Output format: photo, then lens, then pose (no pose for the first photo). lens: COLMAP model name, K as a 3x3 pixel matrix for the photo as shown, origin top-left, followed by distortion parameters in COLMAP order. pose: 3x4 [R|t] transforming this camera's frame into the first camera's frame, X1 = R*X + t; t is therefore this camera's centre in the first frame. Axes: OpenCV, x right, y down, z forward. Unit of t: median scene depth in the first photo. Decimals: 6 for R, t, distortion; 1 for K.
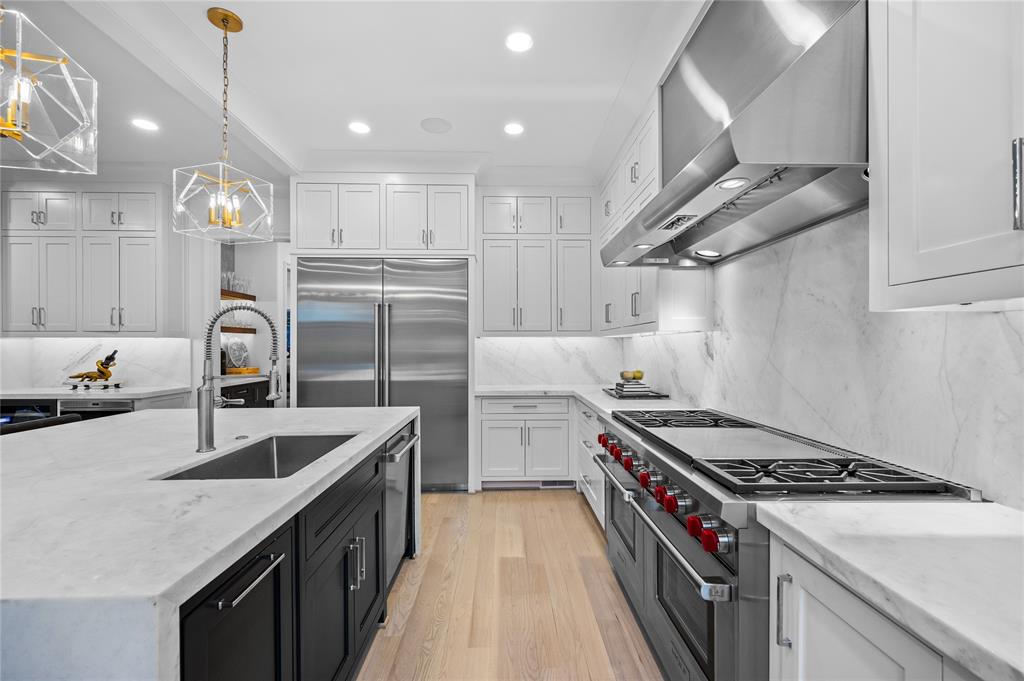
lens RADIAL K [[358.0, 0, 512.0], [0, 358.0, 340.5], [0, 0, 1]] dist [0.000319, 0.000025]
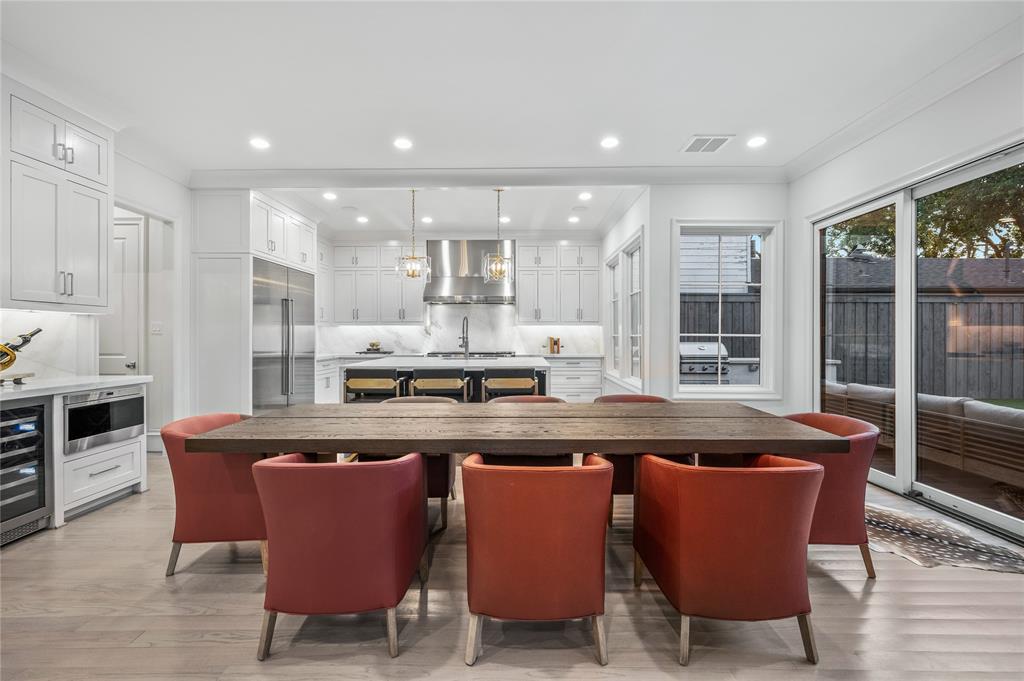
lens RADIAL K [[445.7, 0, 512.0], [0, 445.7, 335.1], [0, 0, 1]] dist [0.000508, 0.000097]
pose [[0.042943, 0.002807, 0.999074, -1.976233], [-0.007157, 0.999971, -0.002502, 0.035652], [-0.999052, -0.007043, 0.042962, 0.028156]]
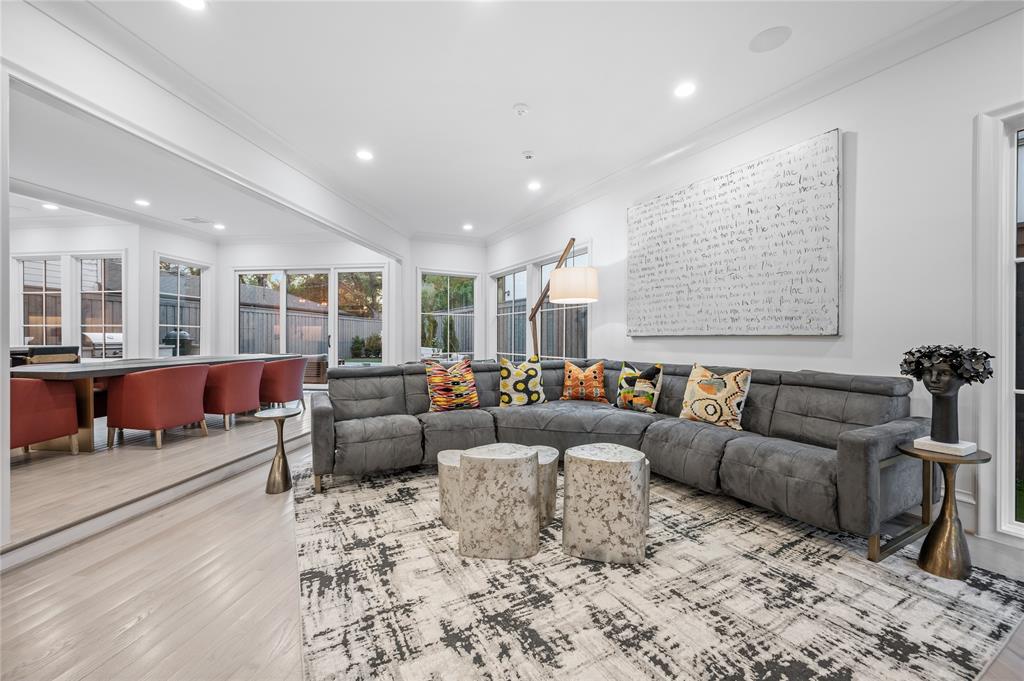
lens RADIAL K [[411.6, 0, 516.2], [0, 411.6, 338.3], [0, 0, 1]] dist [0.011243, -0.000055]
pose [[-0.986589, 0.001313, 0.163216, -2.608705], [0.000994, 0.999997, -0.002036, 0.097289], [-0.163218, -0.001847, -0.986588, 1.242097]]
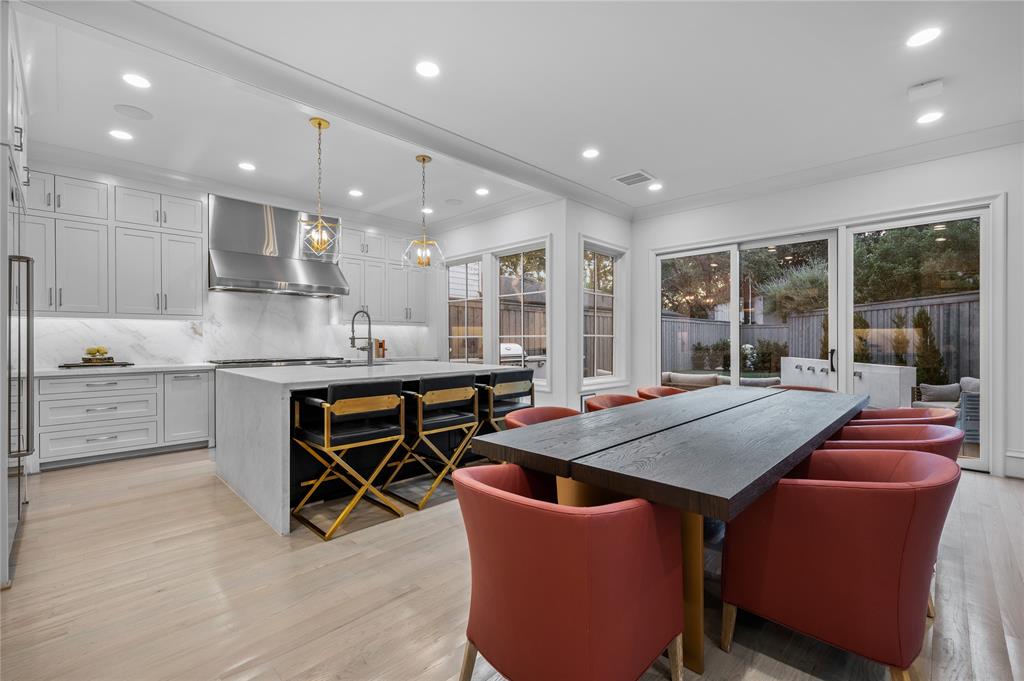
lens RADIAL K [[447.6, 0, 512.0], [0, 447.6, 340.5], [0, 0, 1]] dist [-0.000271, -0.000028]
pose [[-0.693729, 0.001375, 0.720235, -1.562138], [-0.002291, 0.999989, -0.004116, 0.052987], [-0.720233, -0.004506, -0.693718, 0.820144]]
